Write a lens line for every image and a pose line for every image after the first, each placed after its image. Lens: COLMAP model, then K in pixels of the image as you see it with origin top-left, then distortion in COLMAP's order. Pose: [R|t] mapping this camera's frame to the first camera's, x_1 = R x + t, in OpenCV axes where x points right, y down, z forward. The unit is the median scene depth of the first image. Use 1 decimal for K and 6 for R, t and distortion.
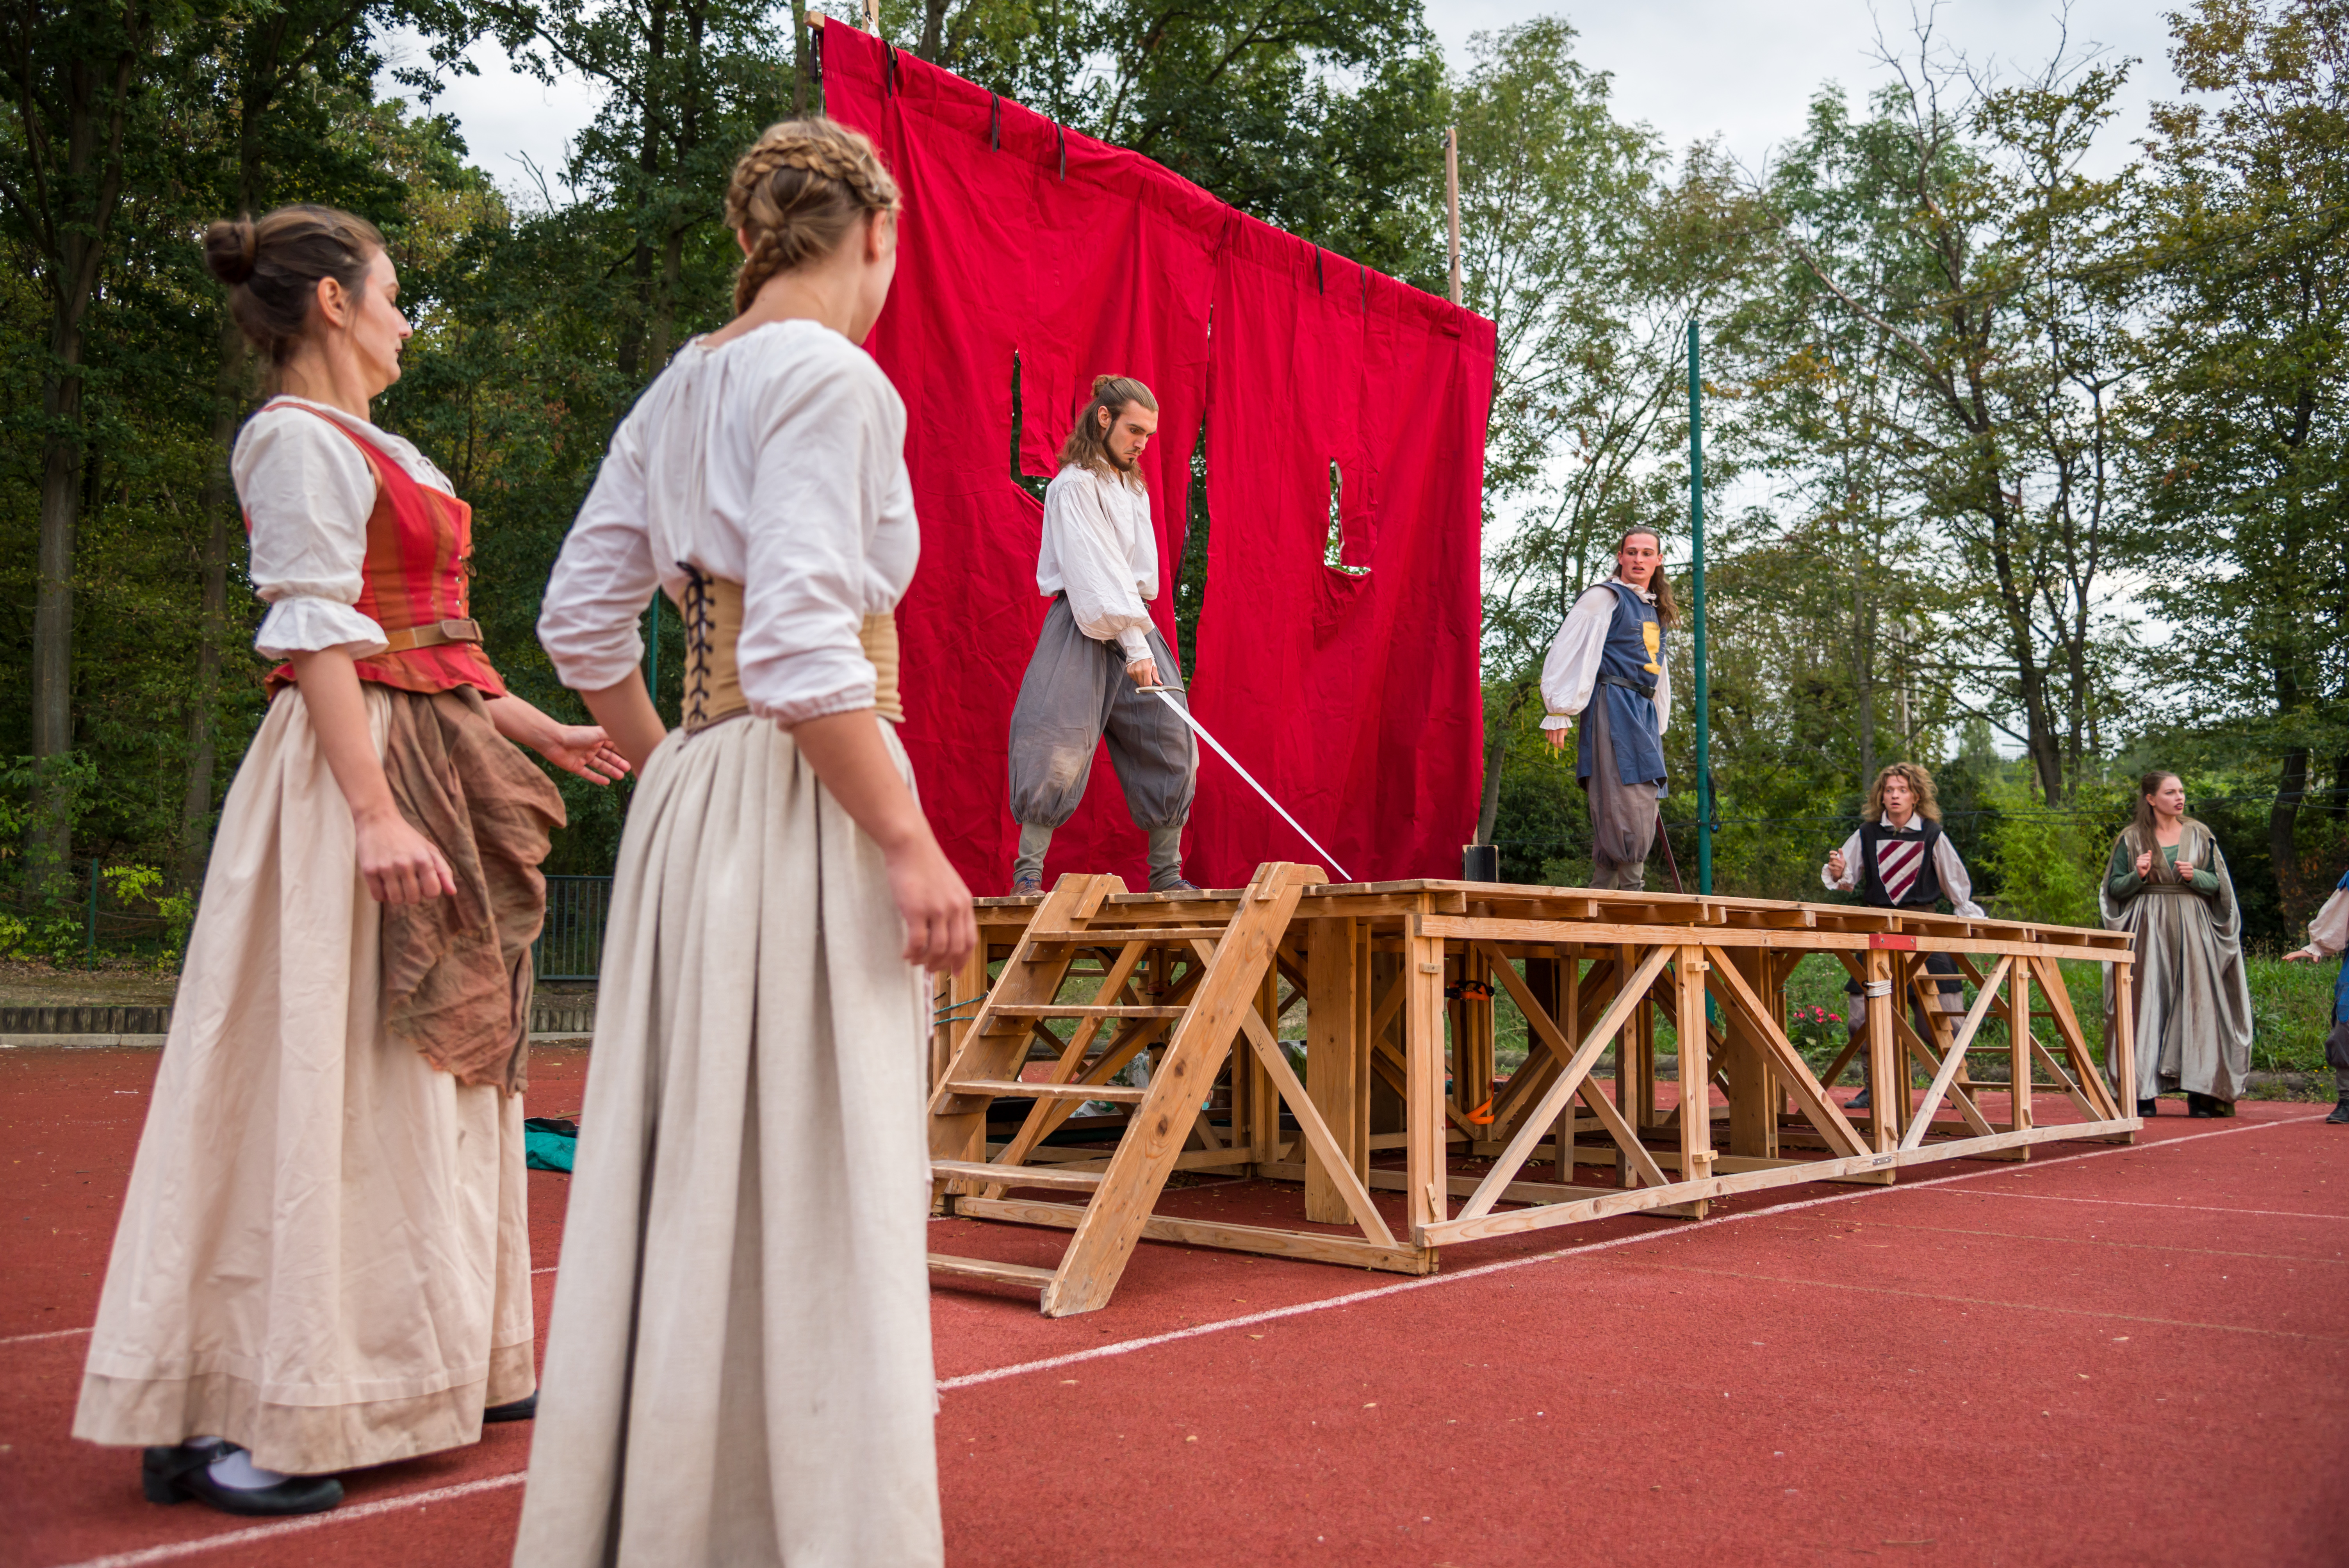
lens RADIAL K [[1923.2, 0, 1174.5], [0, 1923.2, 784.0], [0, 0, 1]] dist [0.006633, 0.004042]
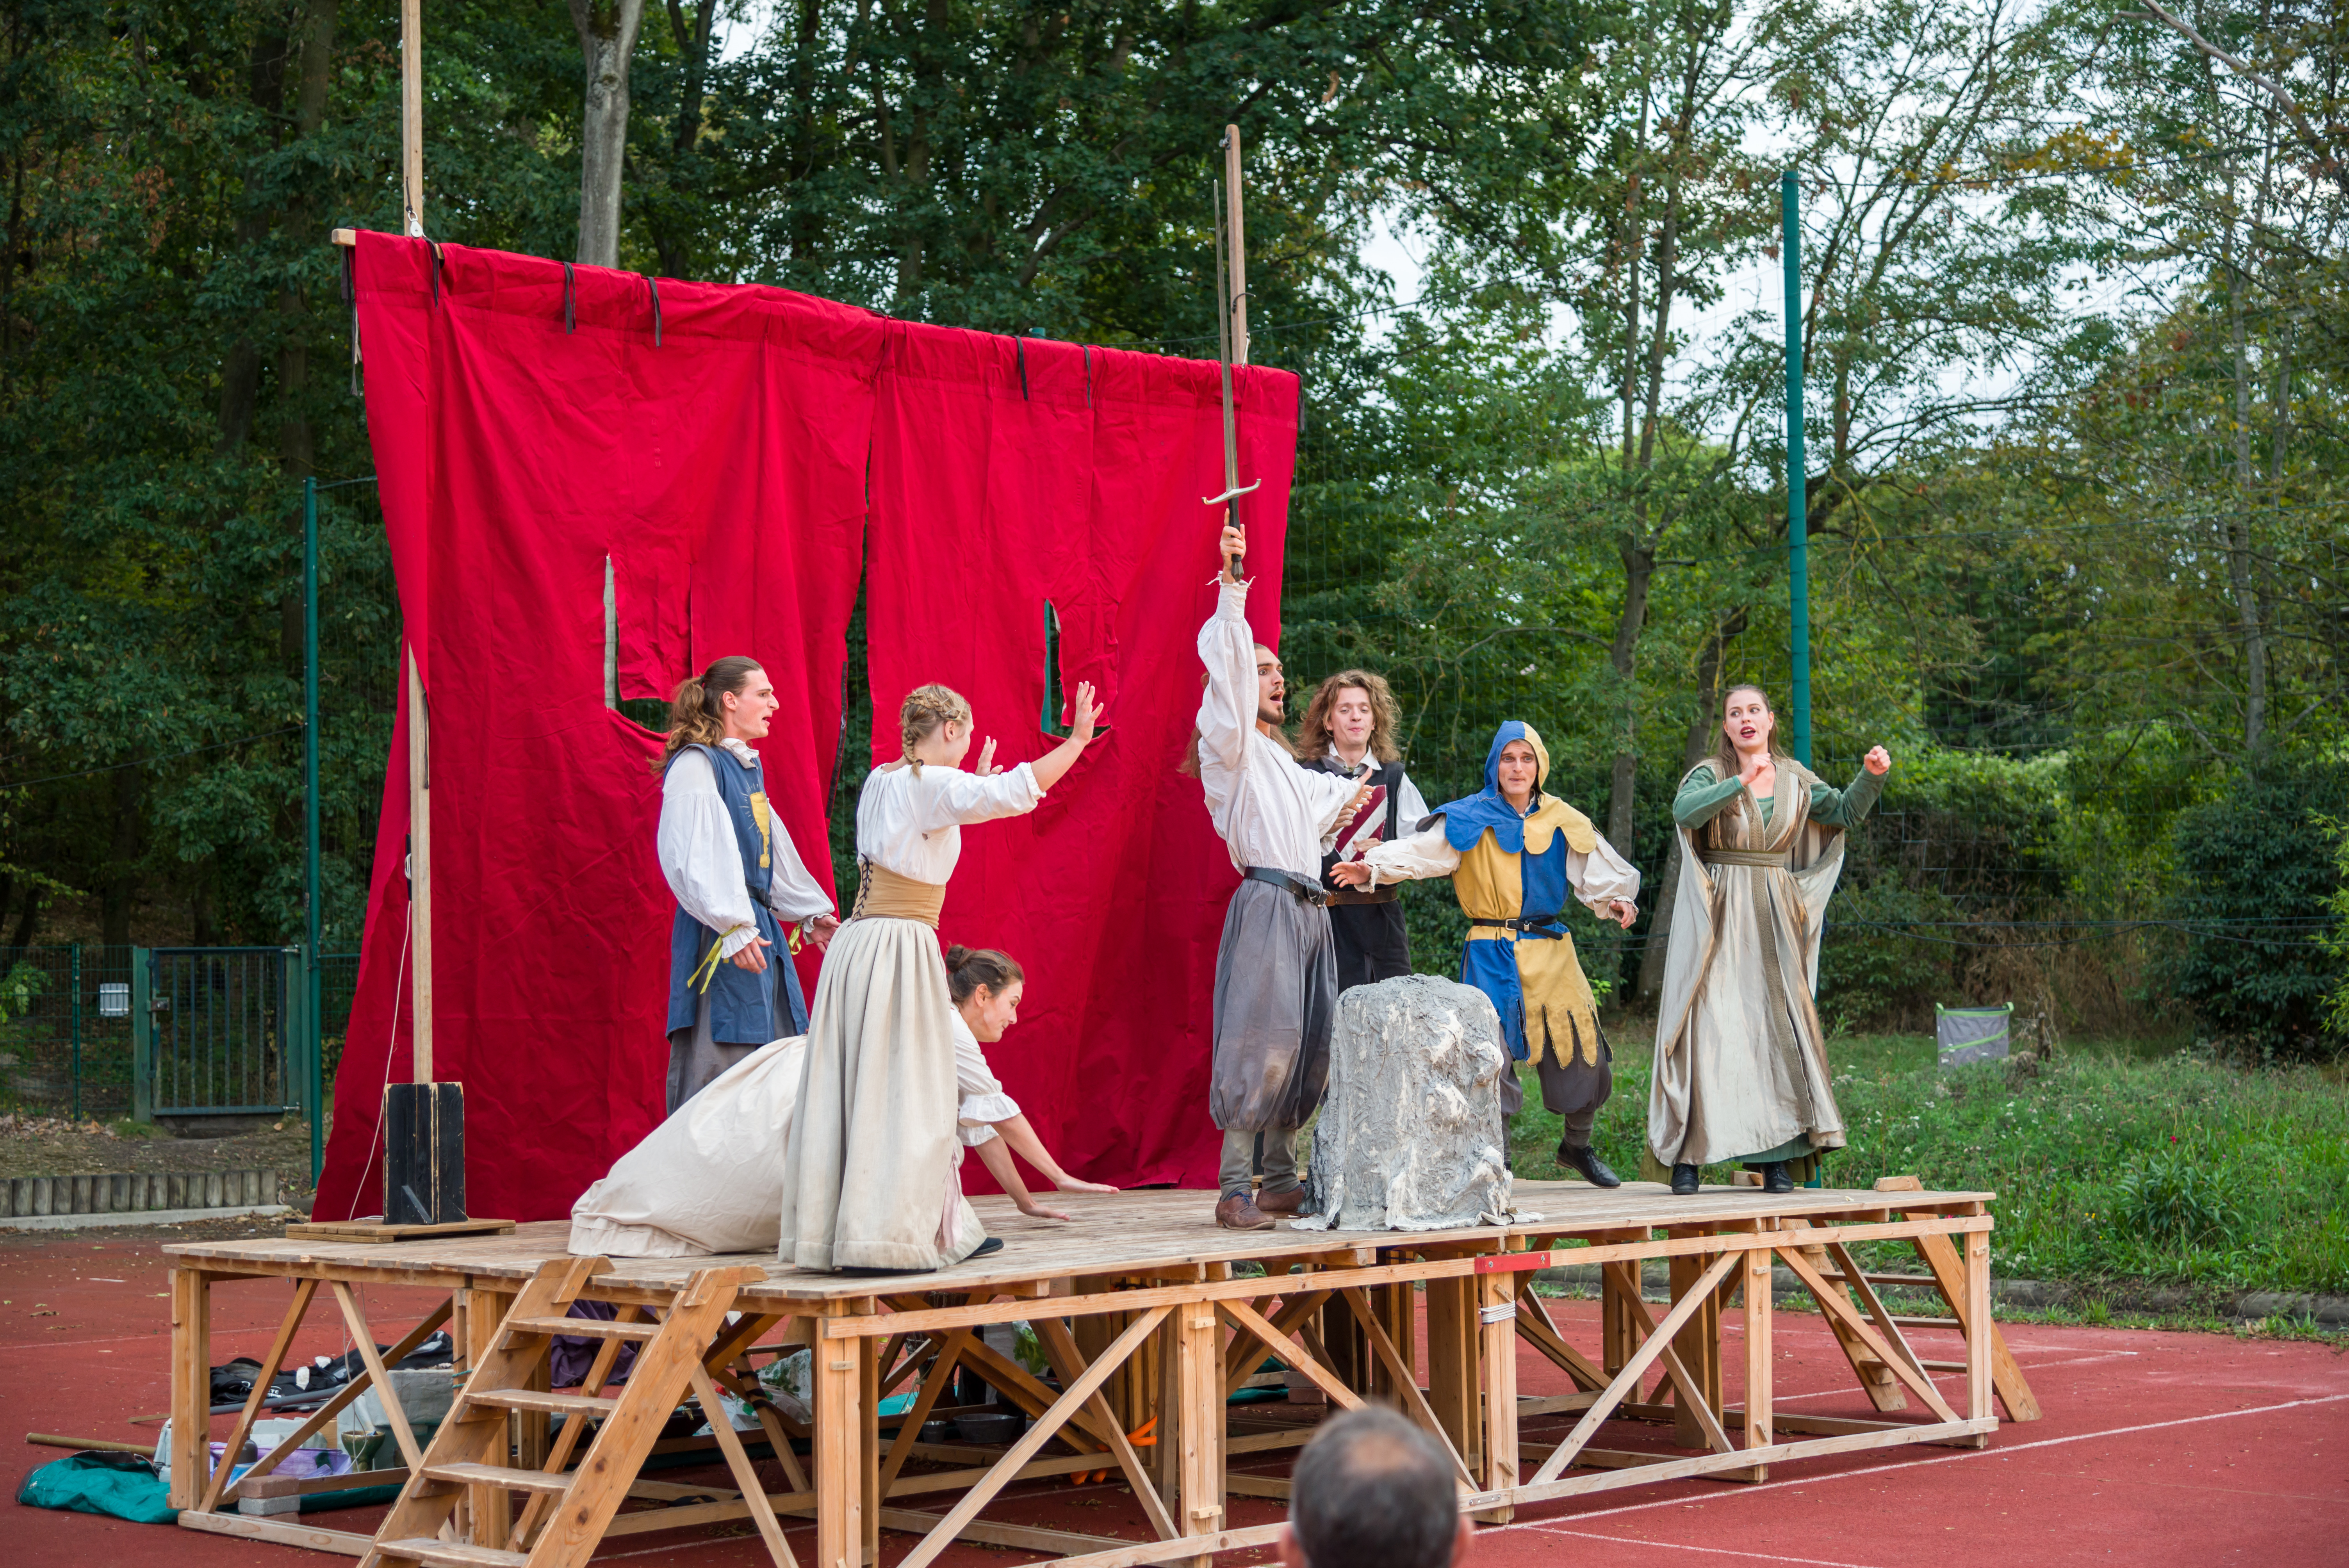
lens RADIAL K [[3743.5, 0, 1168.9], [0, 3743.5, 823.0], [0, 0, 1]] dist [0.013341, -0.014061]
pose [[0.997759, -0.018617, -0.064272, 0.368842], [0.022559, 0.997873, 0.061155, -0.272920], [0.062997, -0.062468, 0.996057, -0.887458]]
